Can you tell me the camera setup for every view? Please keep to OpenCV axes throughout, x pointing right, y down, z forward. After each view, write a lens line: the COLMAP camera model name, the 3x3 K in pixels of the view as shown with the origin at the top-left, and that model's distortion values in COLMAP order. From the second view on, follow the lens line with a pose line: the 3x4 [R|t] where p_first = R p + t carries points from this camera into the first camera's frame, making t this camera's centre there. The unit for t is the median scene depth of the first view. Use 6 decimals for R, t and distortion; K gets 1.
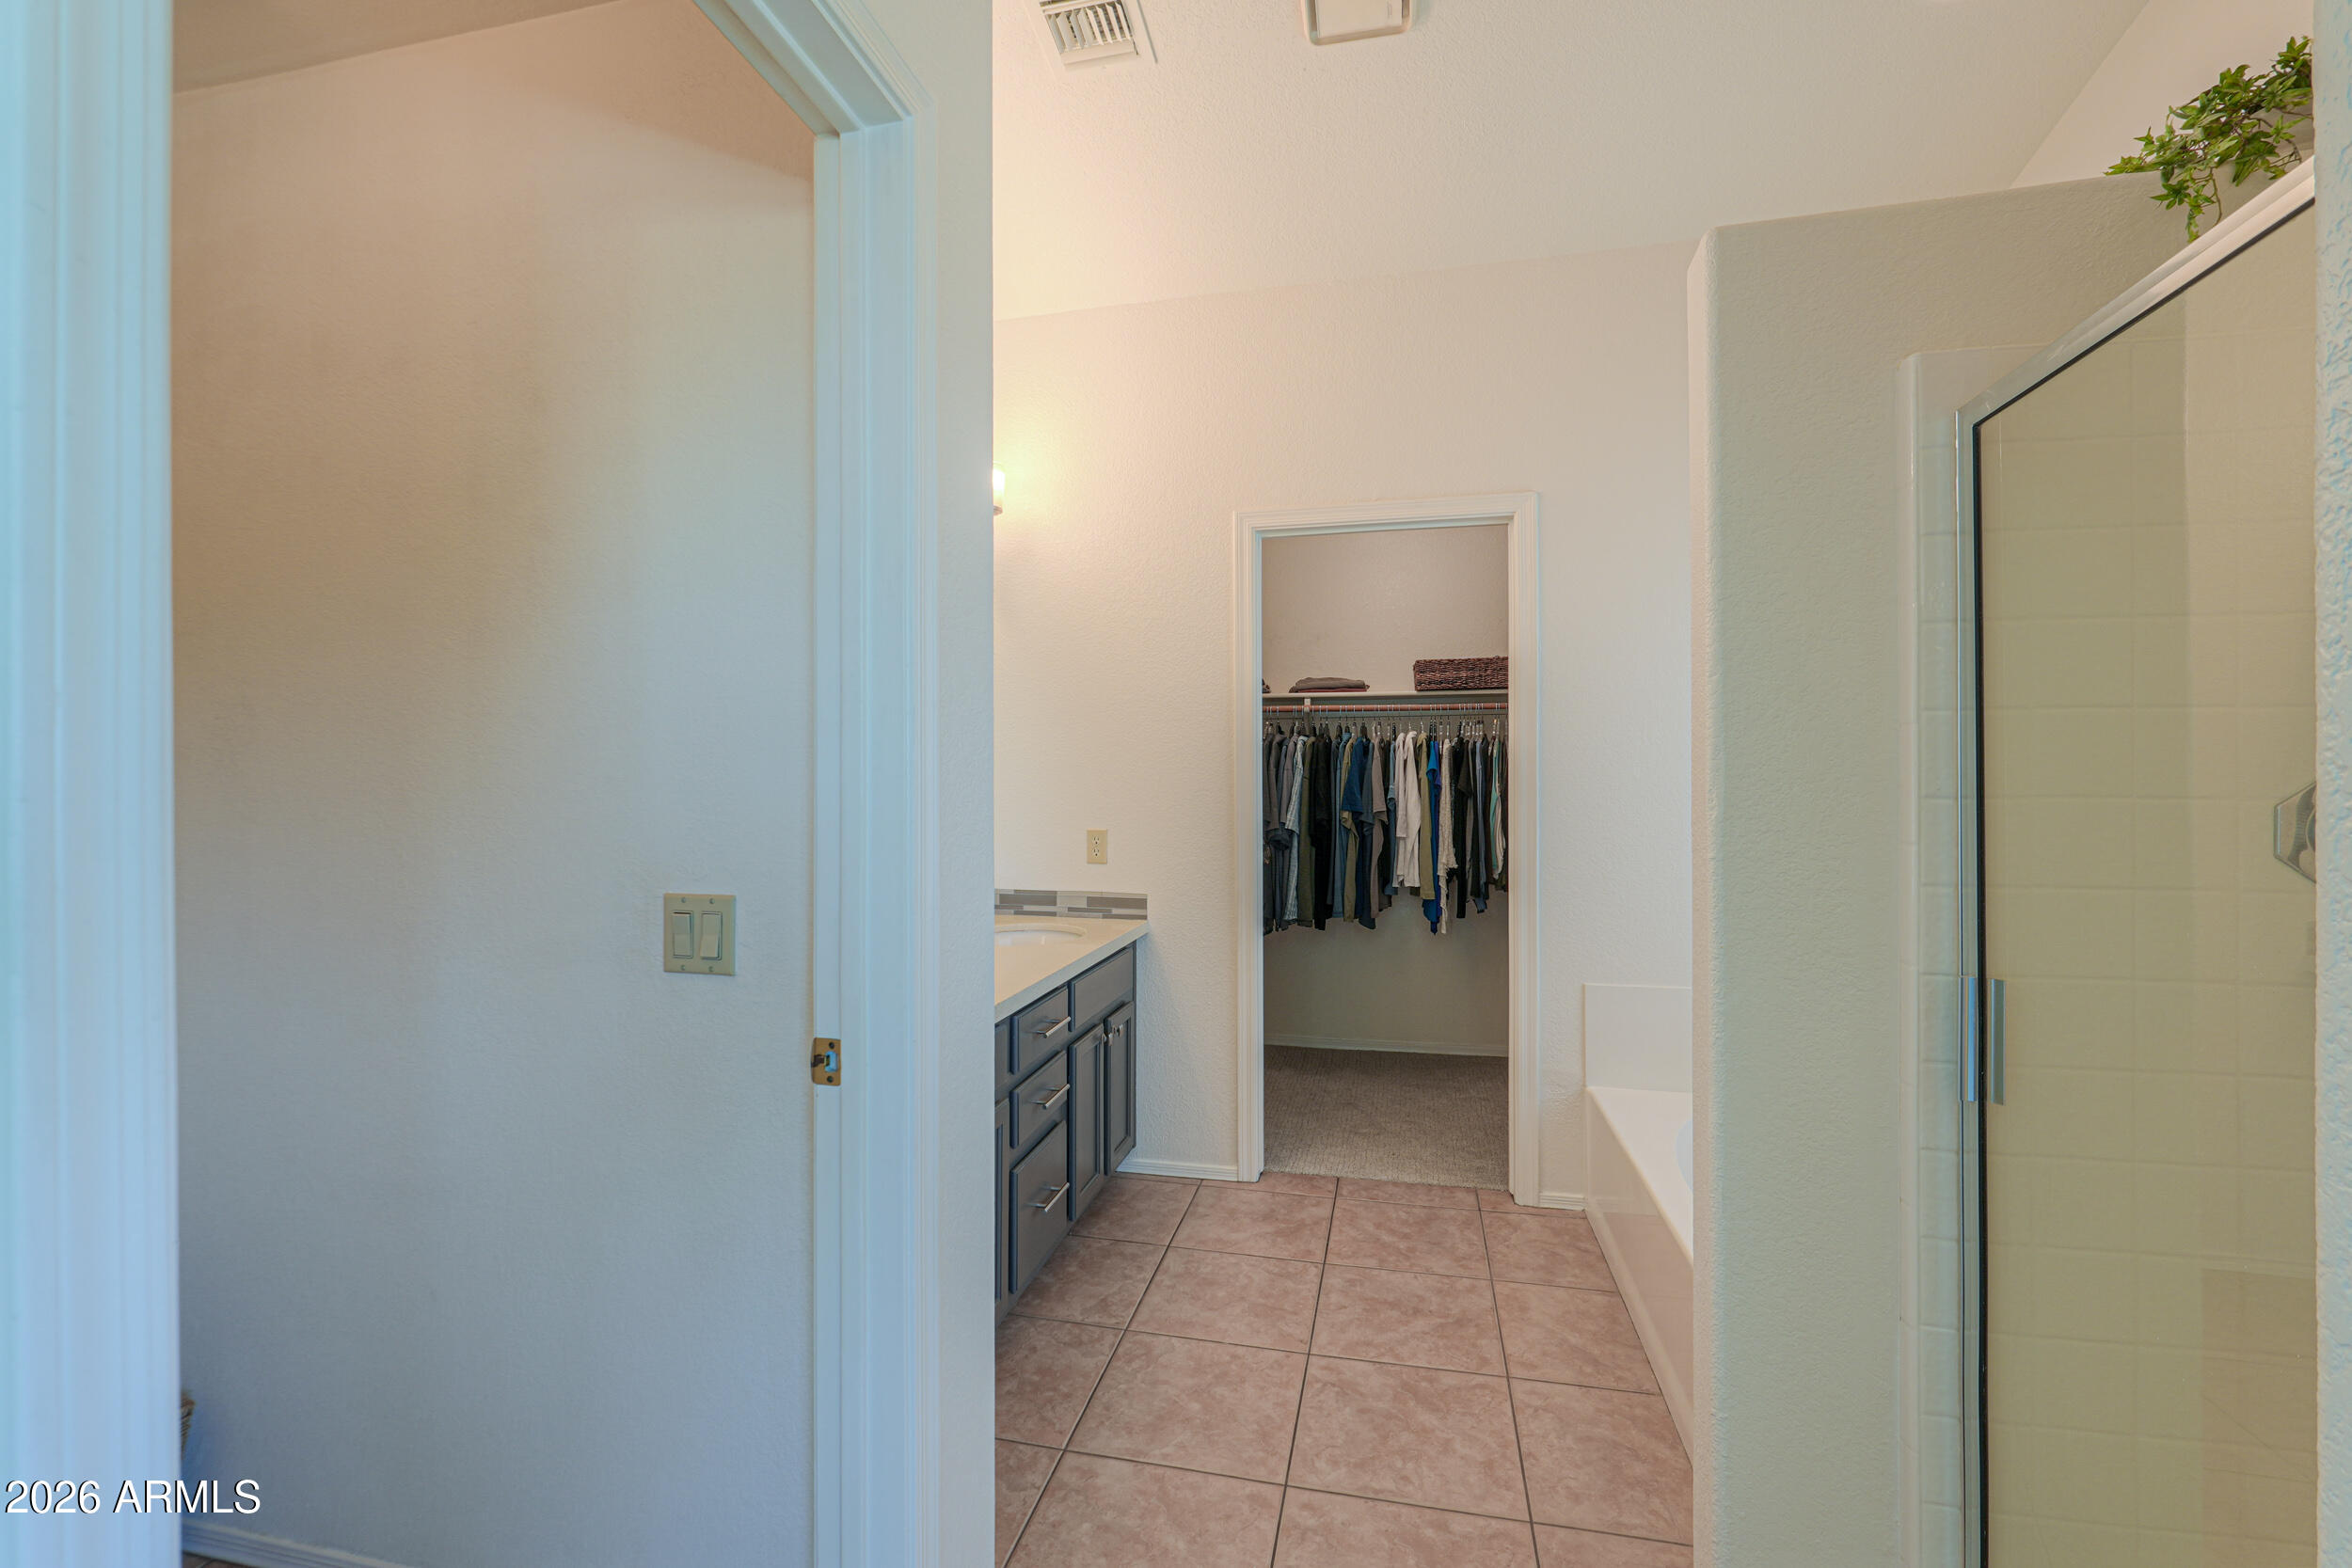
lens RADIAL K [[993.3, 0, 1200.9], [0, 993.3, 791.0], [0, 0, 1]] dist [-0.003532, -0.000394]
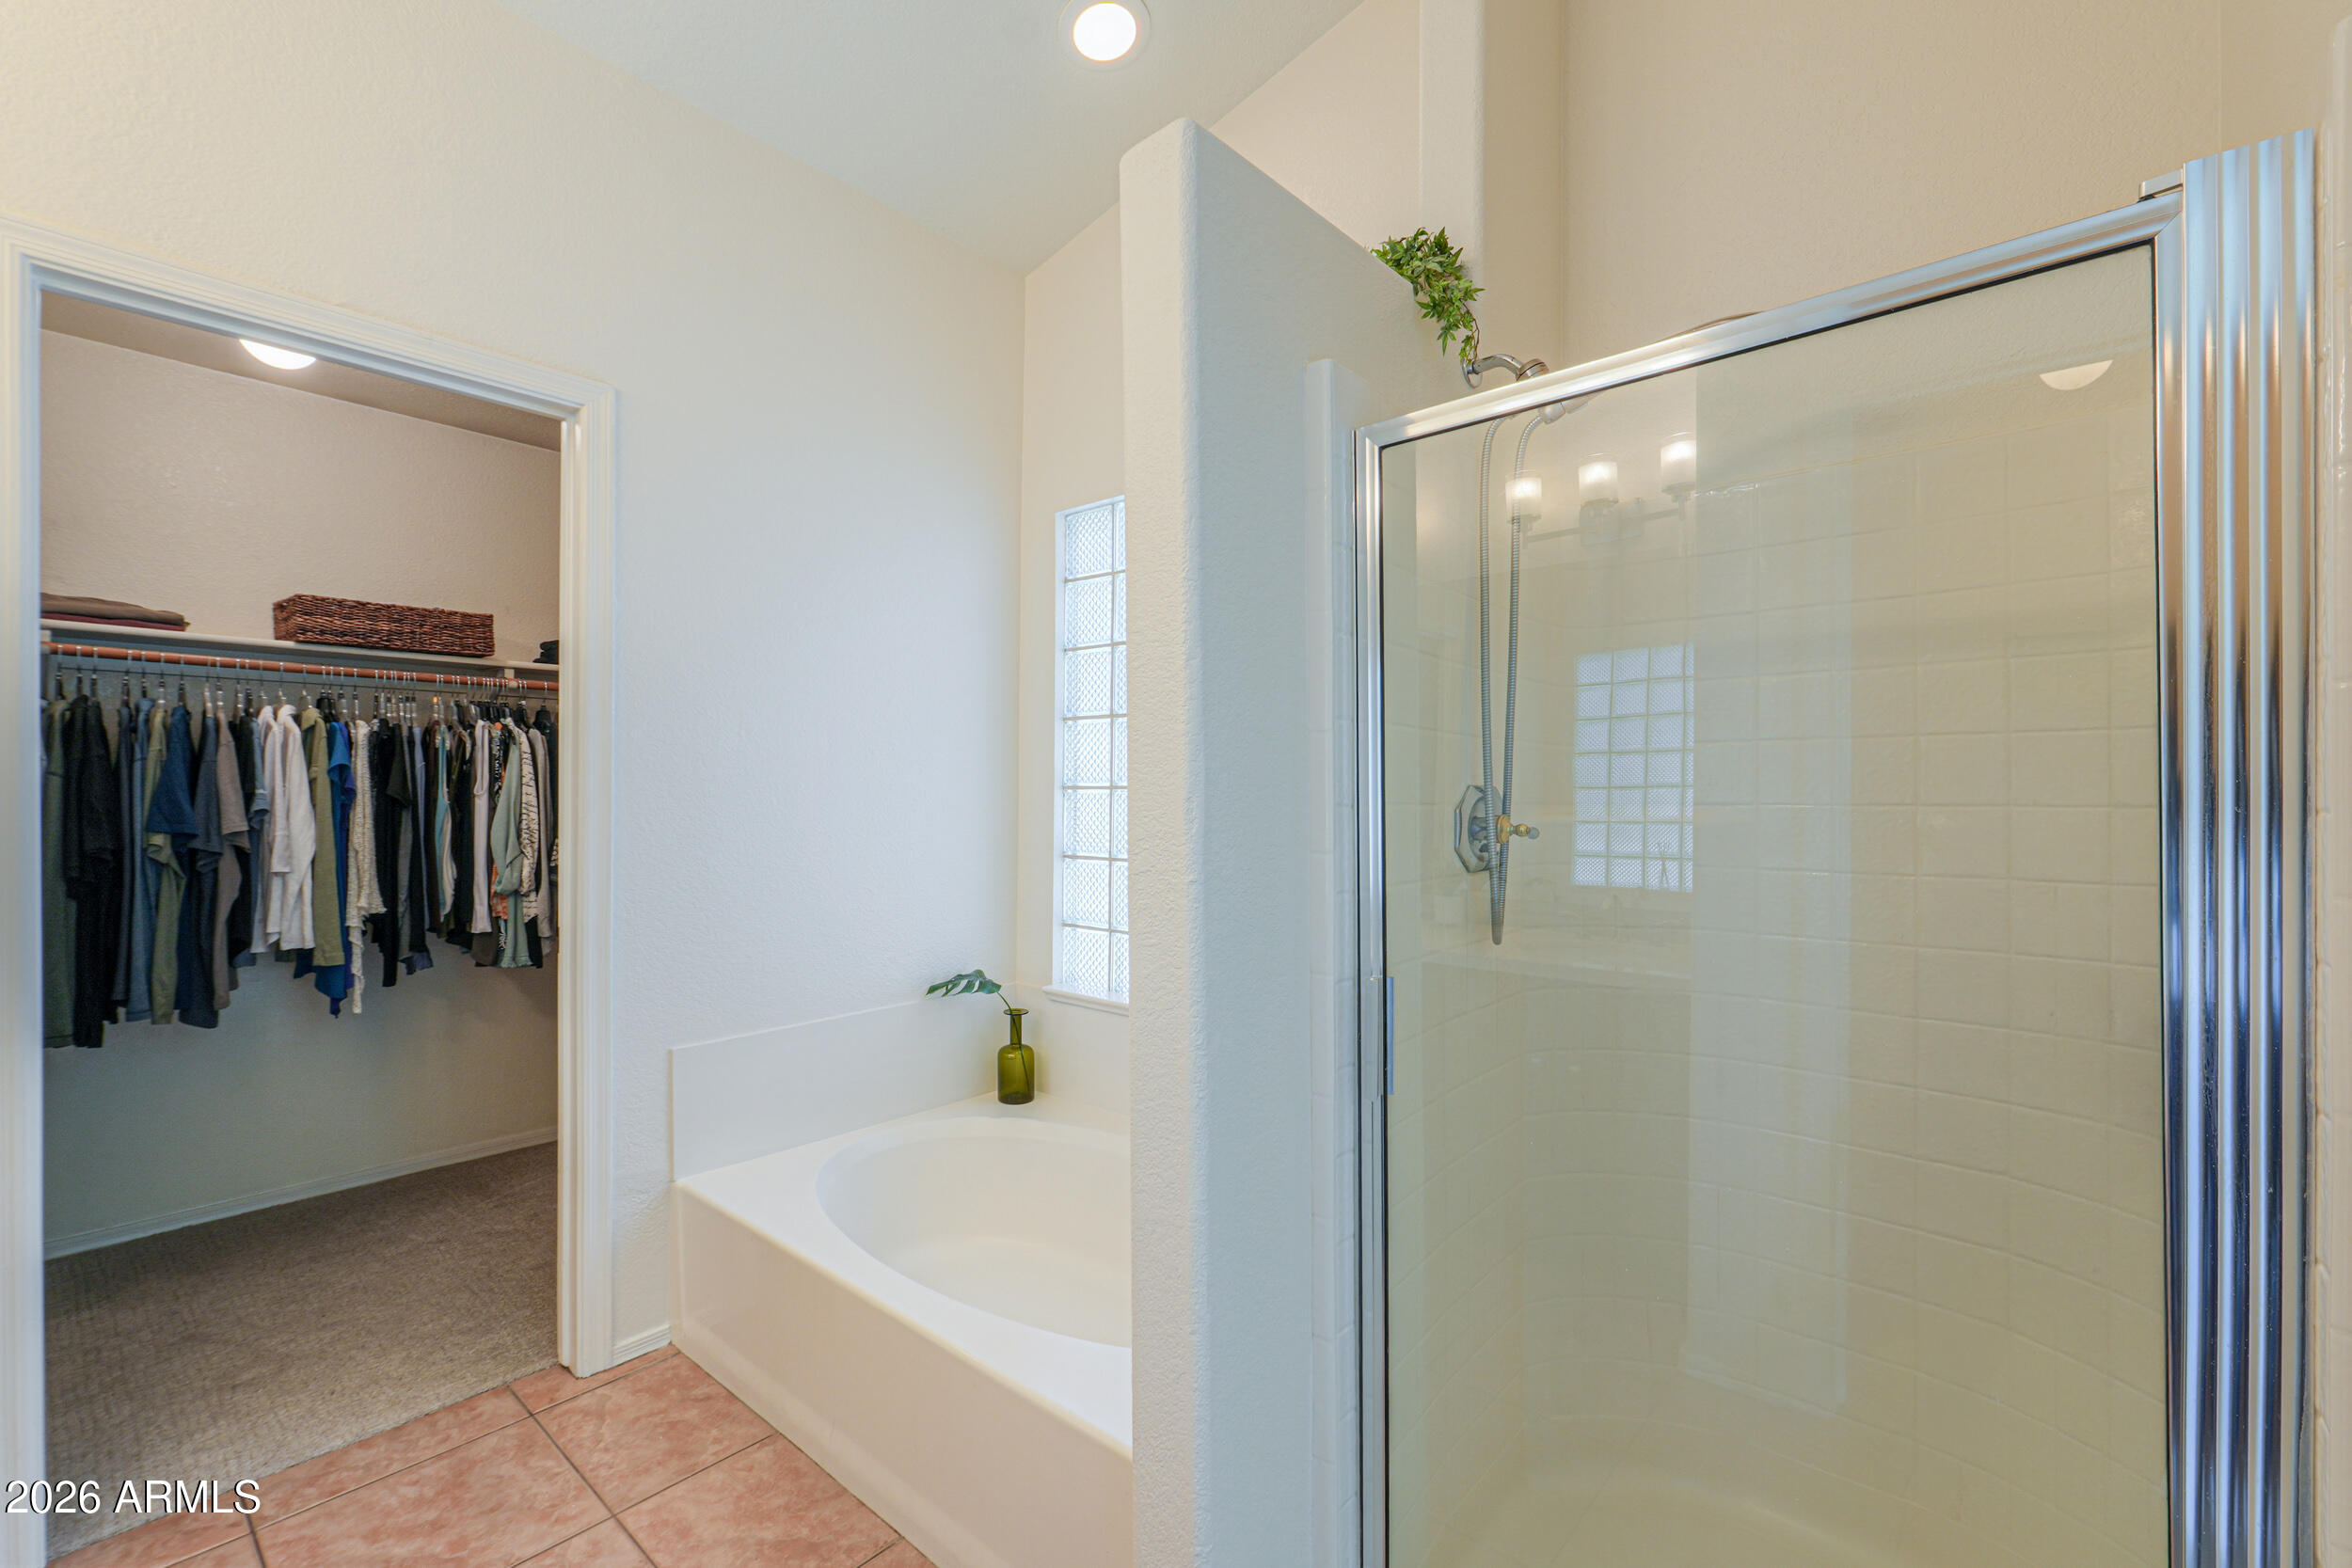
lens RADIAL K [[993.3, 0, 1140.2], [0, 993.3, 797.0], [0, 0, 1]] dist [-0.003532, -0.000394]
pose [[0.487558, -0.000554, 0.873090, -0.078662], [0.000349, 1.000000, 0.000440, -0.000938], [-0.873091, 0.000090, 0.487558, 0.222424]]
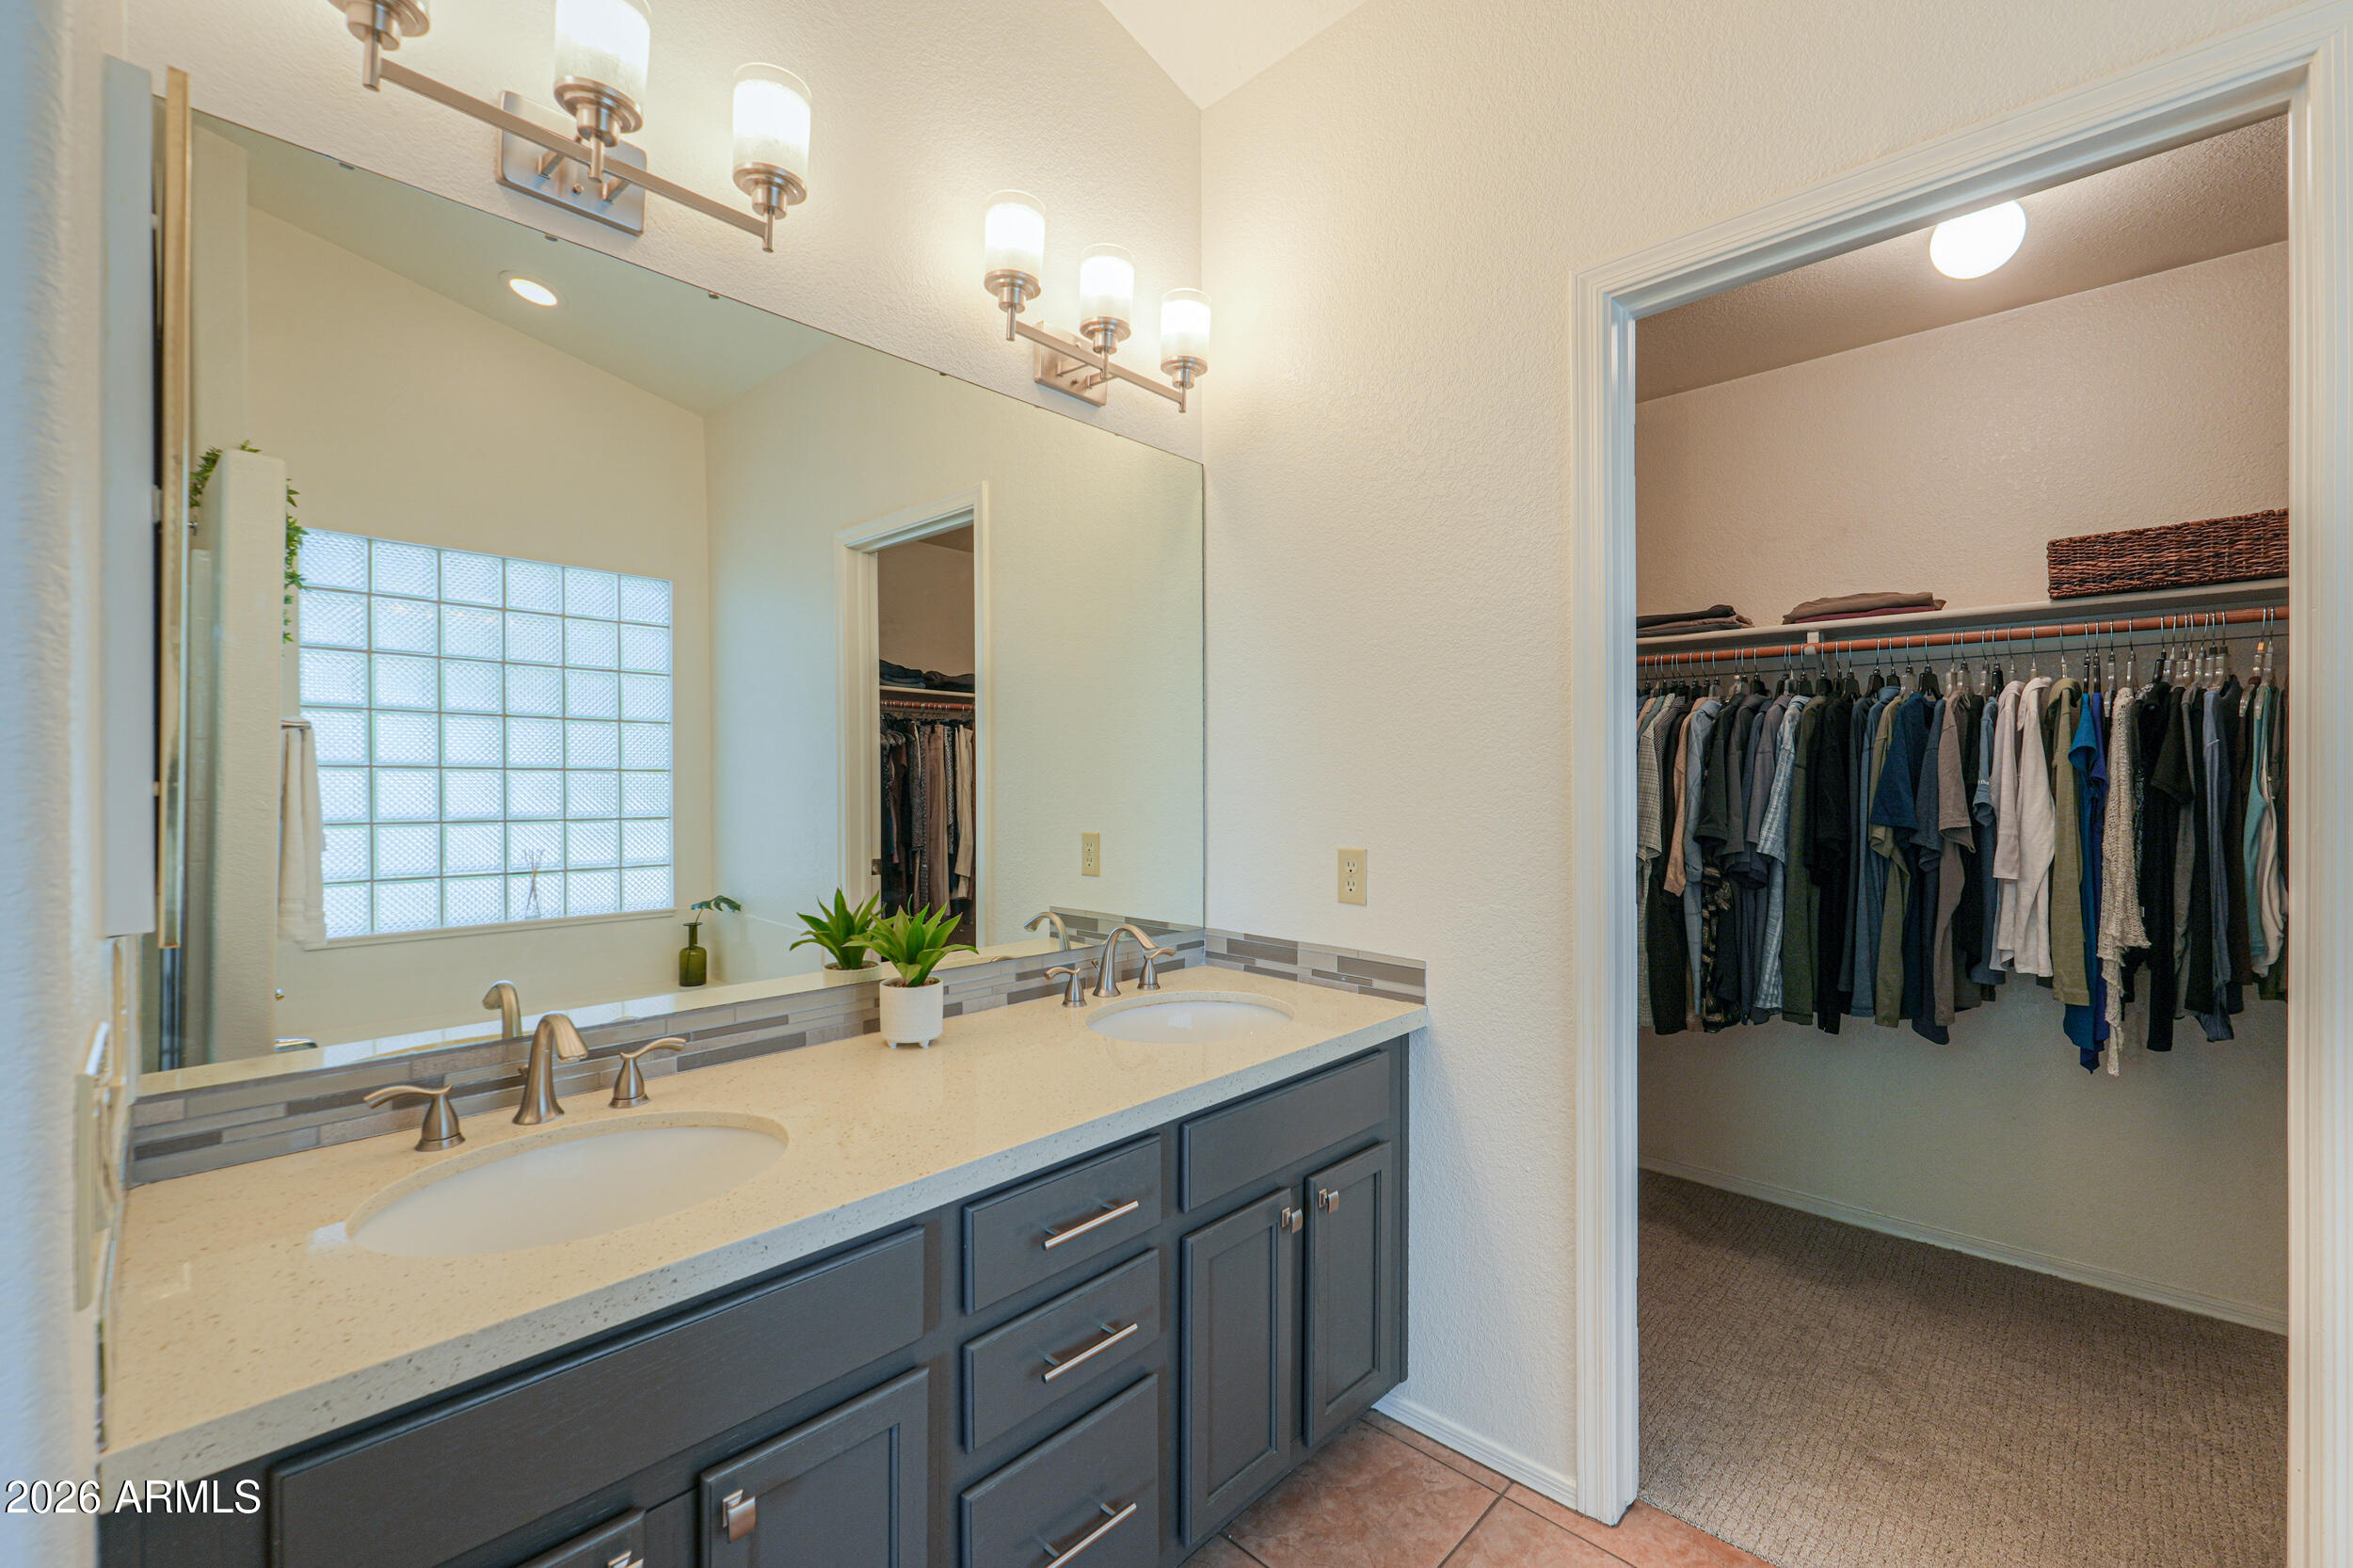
lens RADIAL K [[993.8, 0, 1196.7], [0, 993.8, 781.0], [0, 0, 1]] dist [-0.003532, -0.000394]
pose [[0.854959, 0.003286, -0.518685, 0.108004], [-0.005131, 0.999985, -0.002122, -0.001619], [0.518670, 0.004476, 0.854963, 0.333541]]
